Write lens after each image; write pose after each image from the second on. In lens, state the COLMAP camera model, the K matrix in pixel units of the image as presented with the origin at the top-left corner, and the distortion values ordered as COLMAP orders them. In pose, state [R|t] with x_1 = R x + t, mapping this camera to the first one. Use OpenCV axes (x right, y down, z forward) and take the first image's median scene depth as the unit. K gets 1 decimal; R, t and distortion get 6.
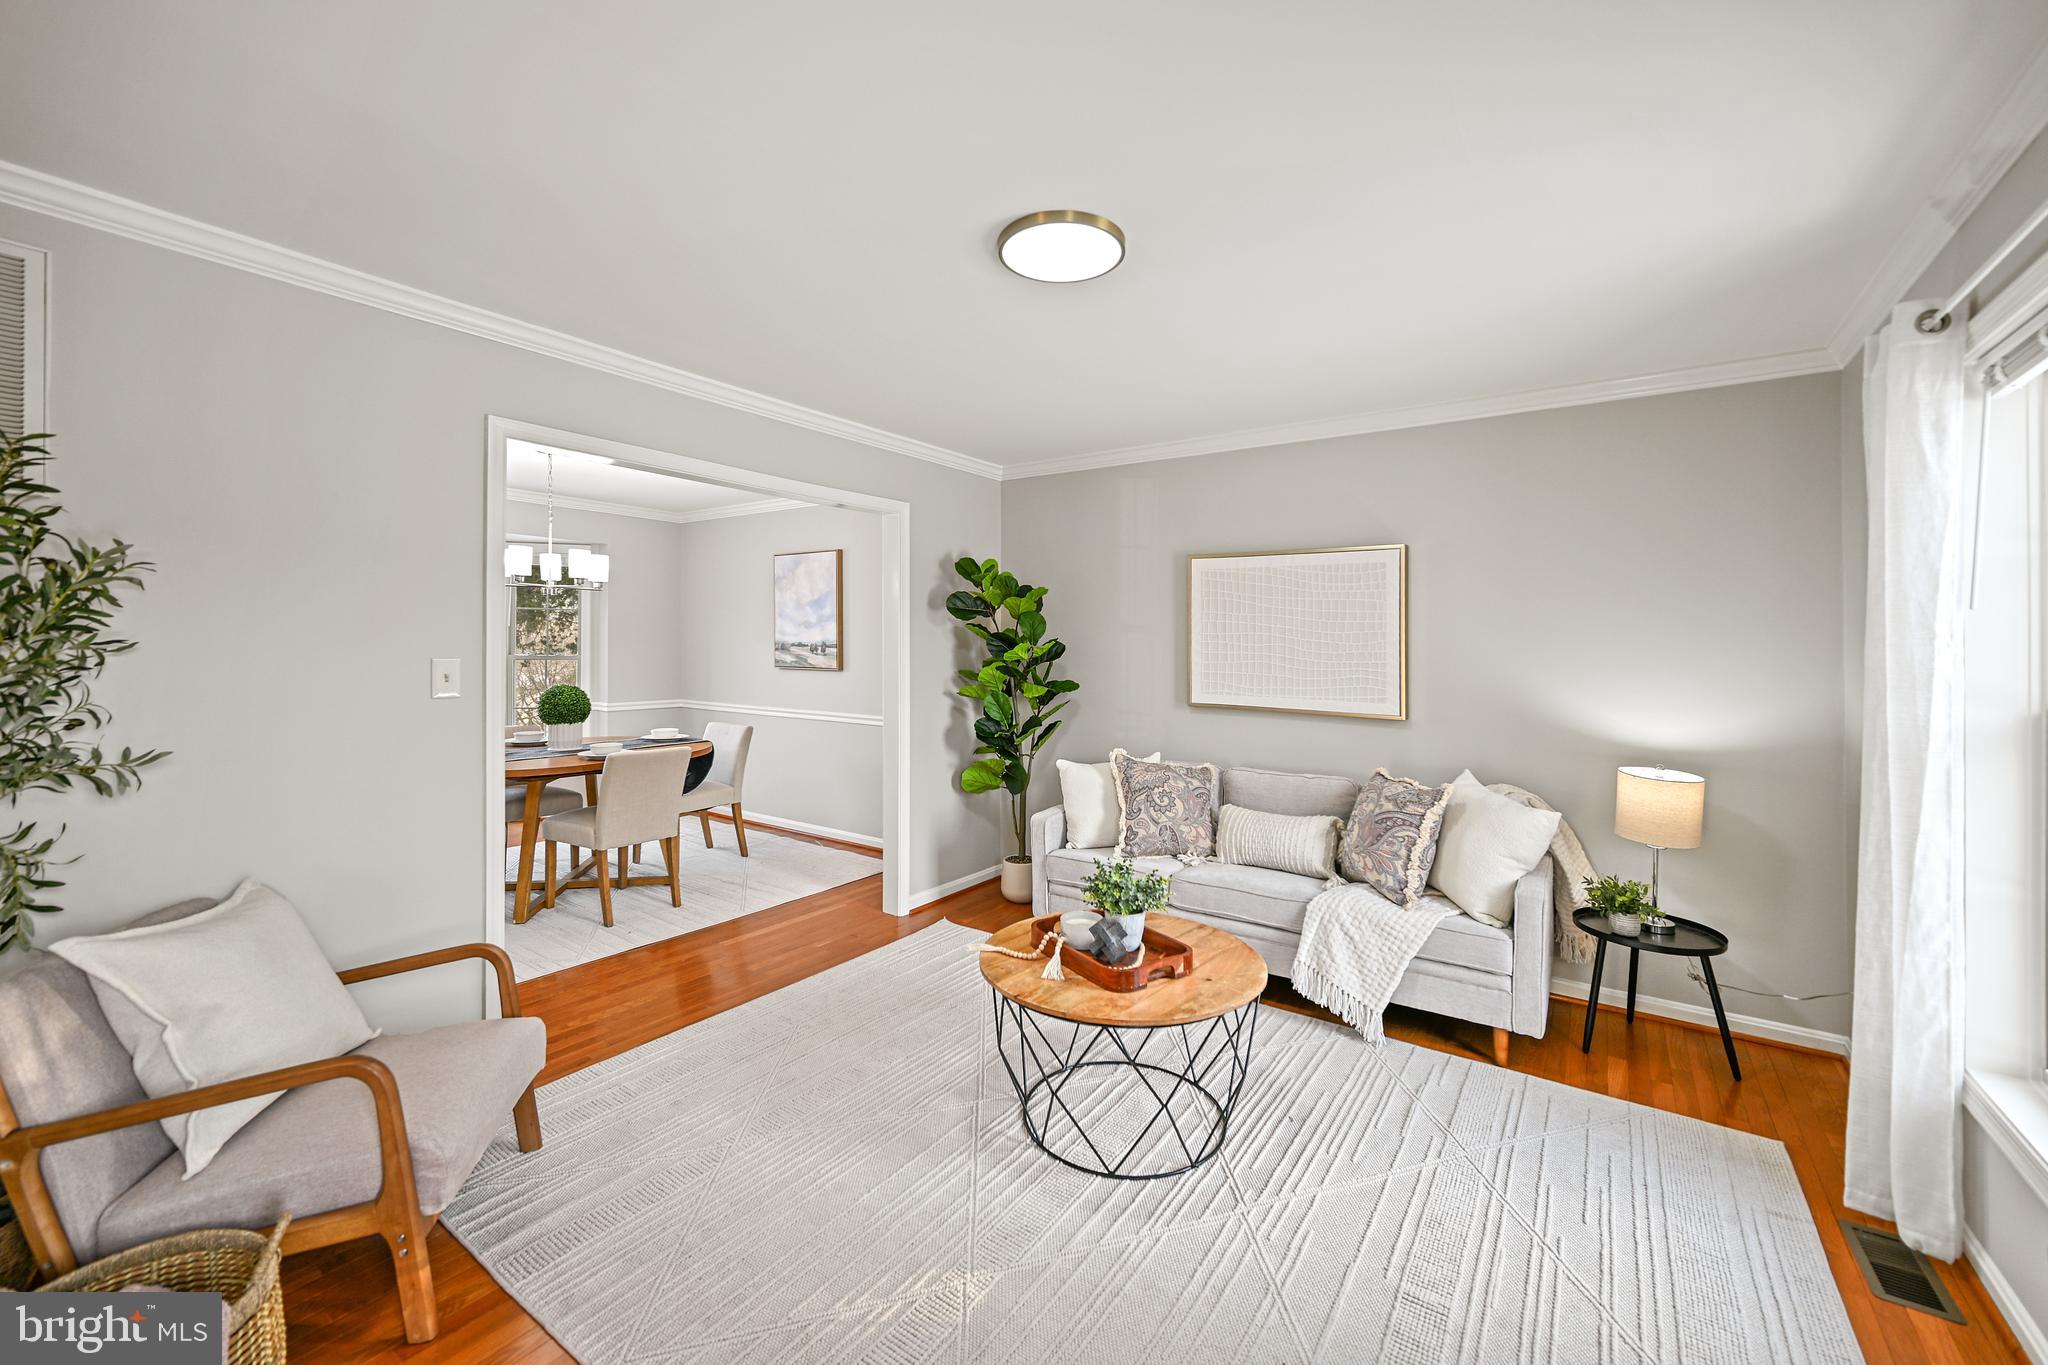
lens RADIAL K [[821.0, 0, 1025.9], [0, 821.0, 639.0], [0, 0, 1]] dist [-0.002369, 0.000860]
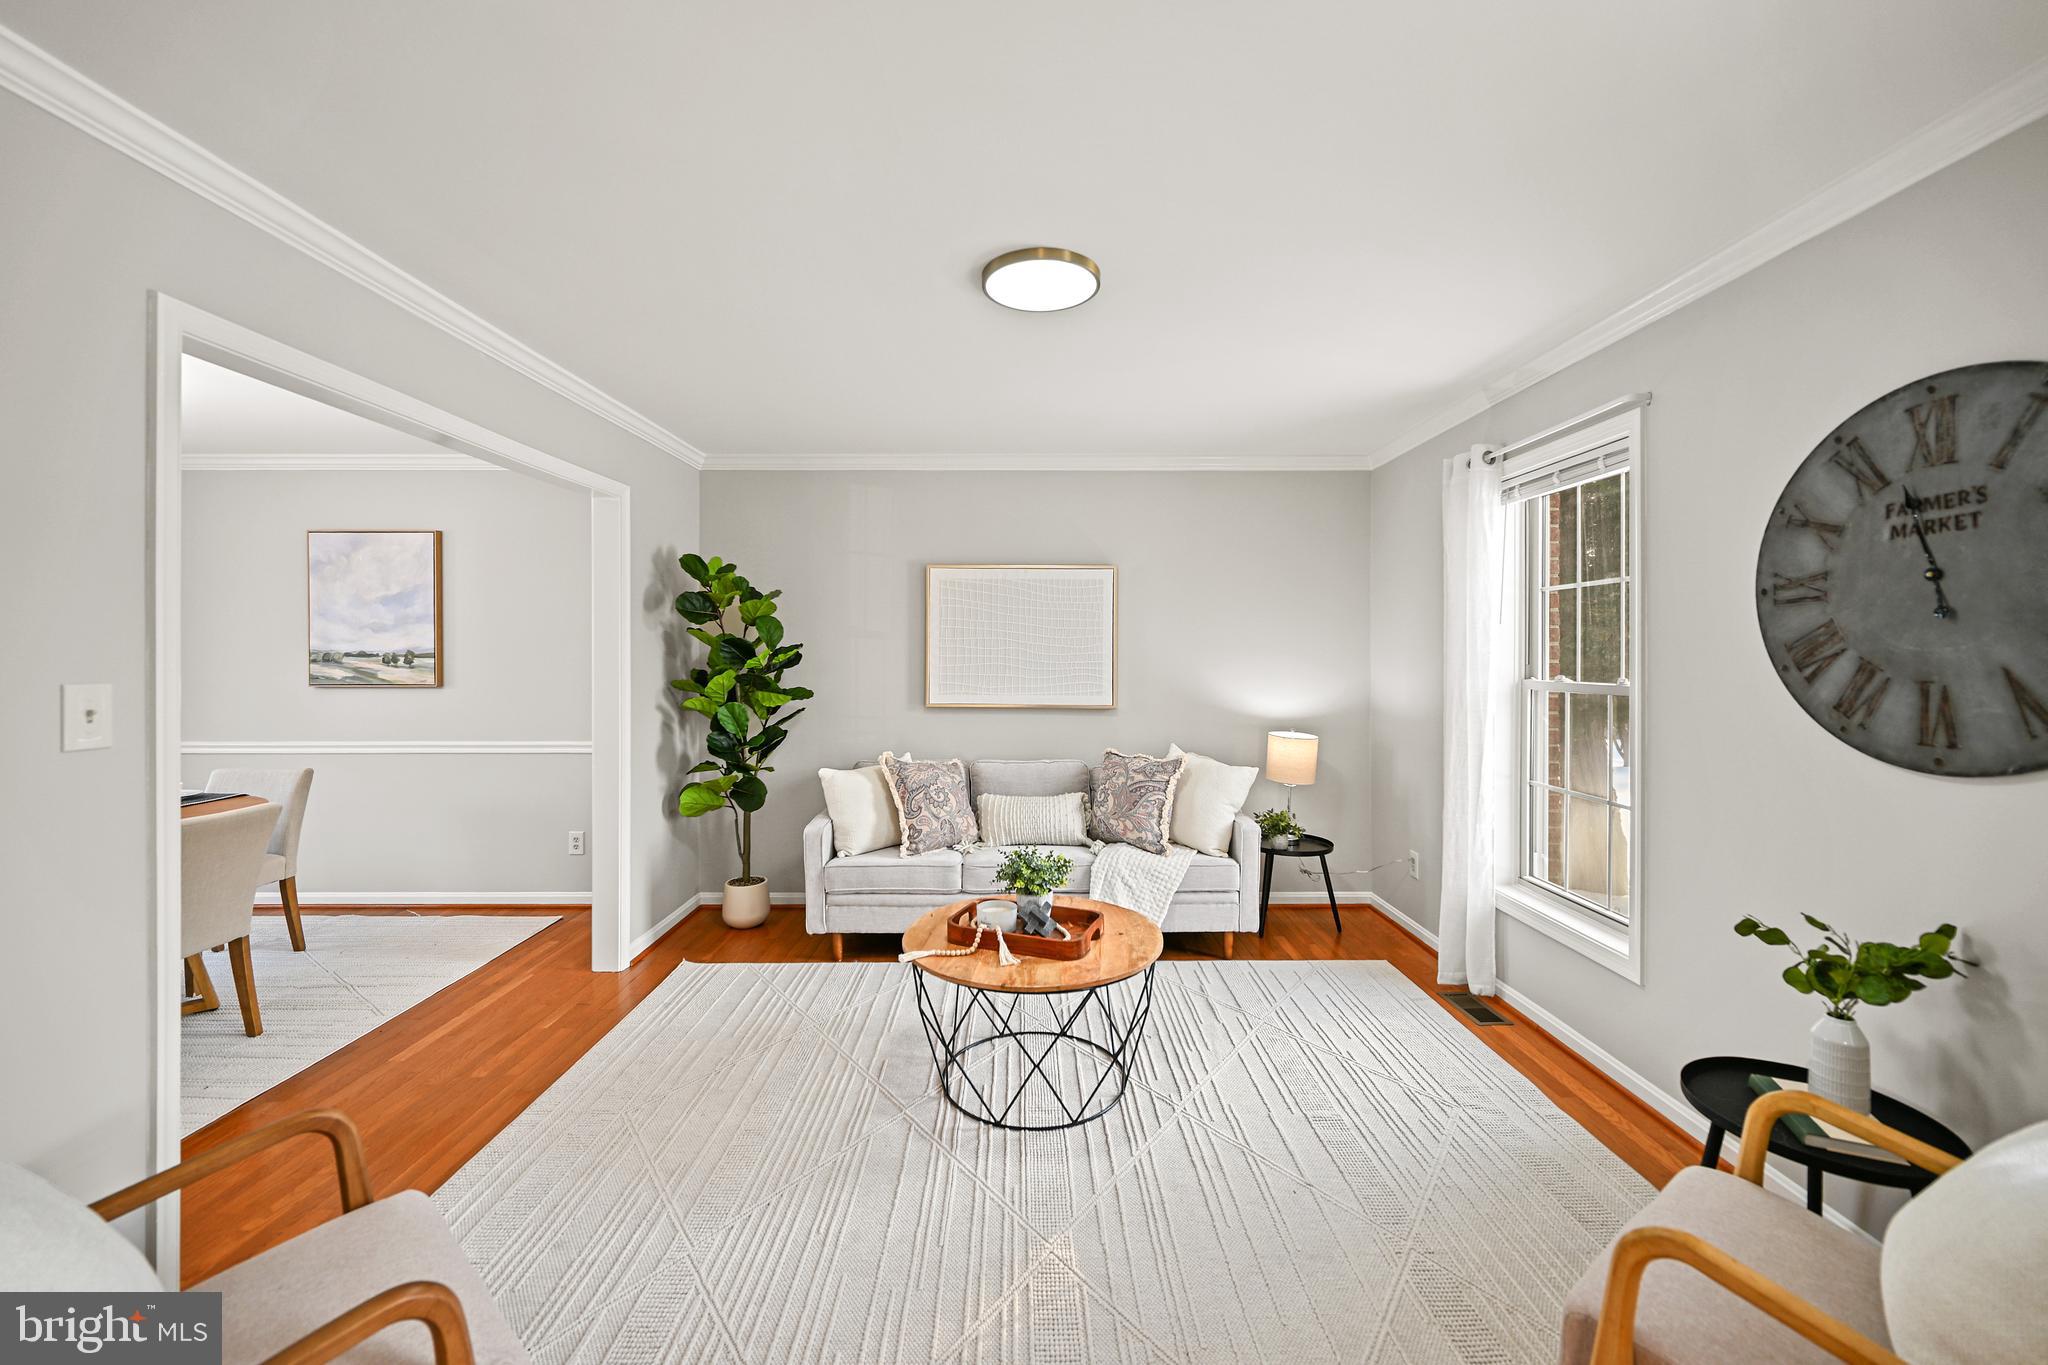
lens RADIAL K [[821.0, 0, 1009.6], [0, 821.0, 649.7], [0, 0, 1]] dist [-0.002369, 0.000860]
pose [[0.815590, -0.010114, 0.578542, -0.366586], [0.005400, 0.999937, 0.009868, -0.002272], [-0.578605, -0.004924, 0.815593, 0.085819]]
